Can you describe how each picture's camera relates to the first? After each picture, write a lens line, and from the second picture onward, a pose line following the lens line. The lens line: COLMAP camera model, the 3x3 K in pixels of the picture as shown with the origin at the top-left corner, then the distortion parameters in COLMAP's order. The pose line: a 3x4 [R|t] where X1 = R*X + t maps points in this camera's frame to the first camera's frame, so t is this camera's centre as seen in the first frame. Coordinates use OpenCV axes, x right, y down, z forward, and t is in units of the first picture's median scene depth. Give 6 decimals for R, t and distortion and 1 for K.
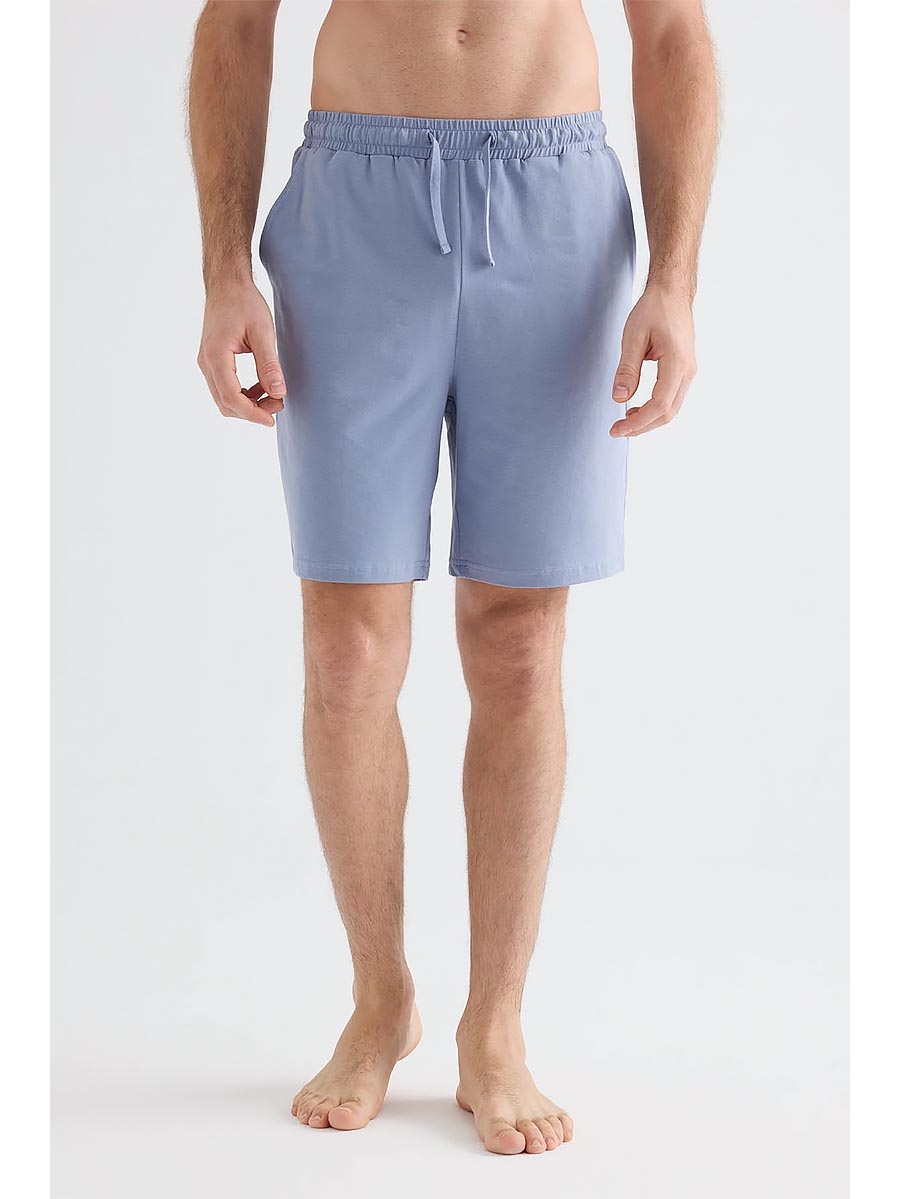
lens RADIAL K [[2340.8, 0, 450.9], [0, 2340.8, 593.3], [0, 0, 1]] dist [0.057387, 0.000000]
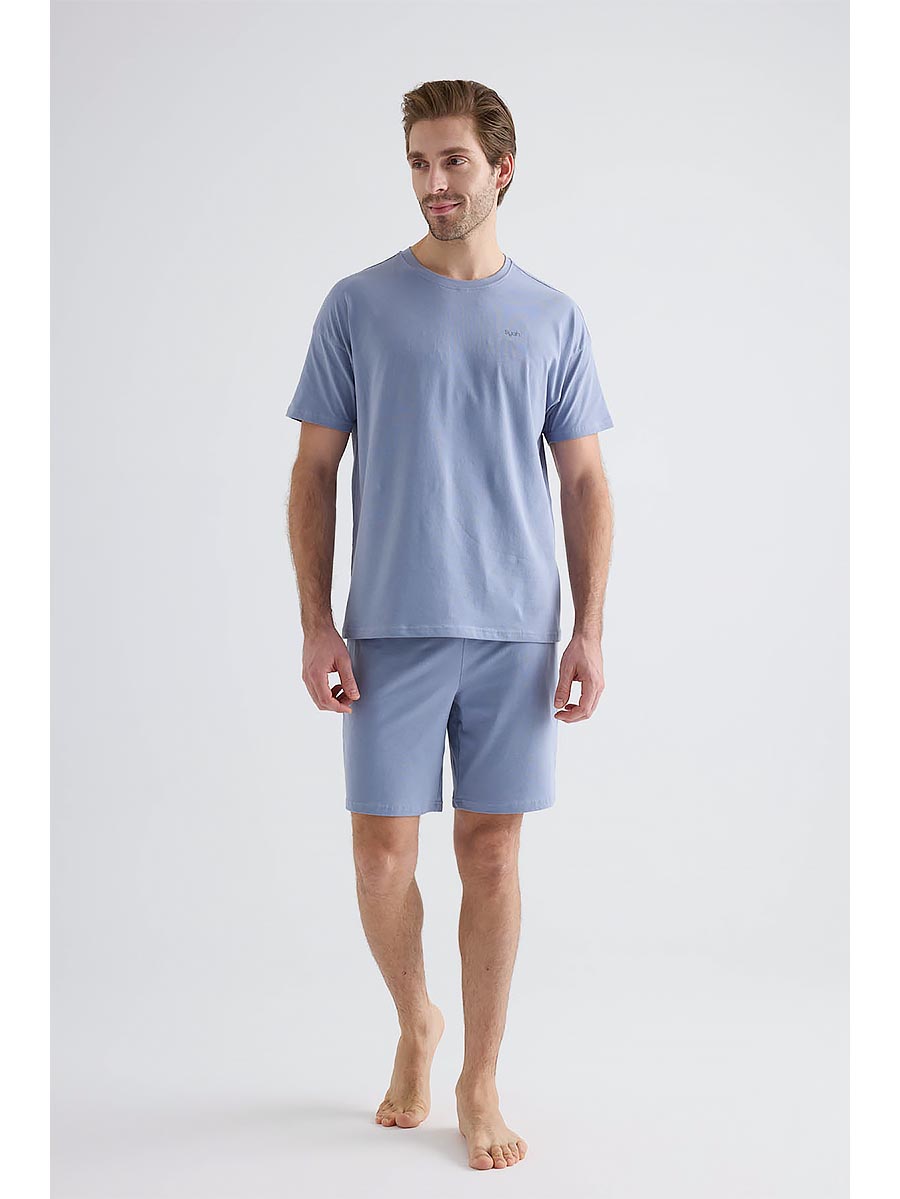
lens RADIAL K [[2725.5, 0, 448.3], [0, 2725.5, 600.9], [0, 0, 1]] dist [-0.219861, 0.000000]
pose [[0.997638, 0.006261, 0.068407, -0.131427], [0.000563, 0.995060, -0.099273, 0.036601], [-0.068691, 0.099077, 0.992706, -0.881530]]
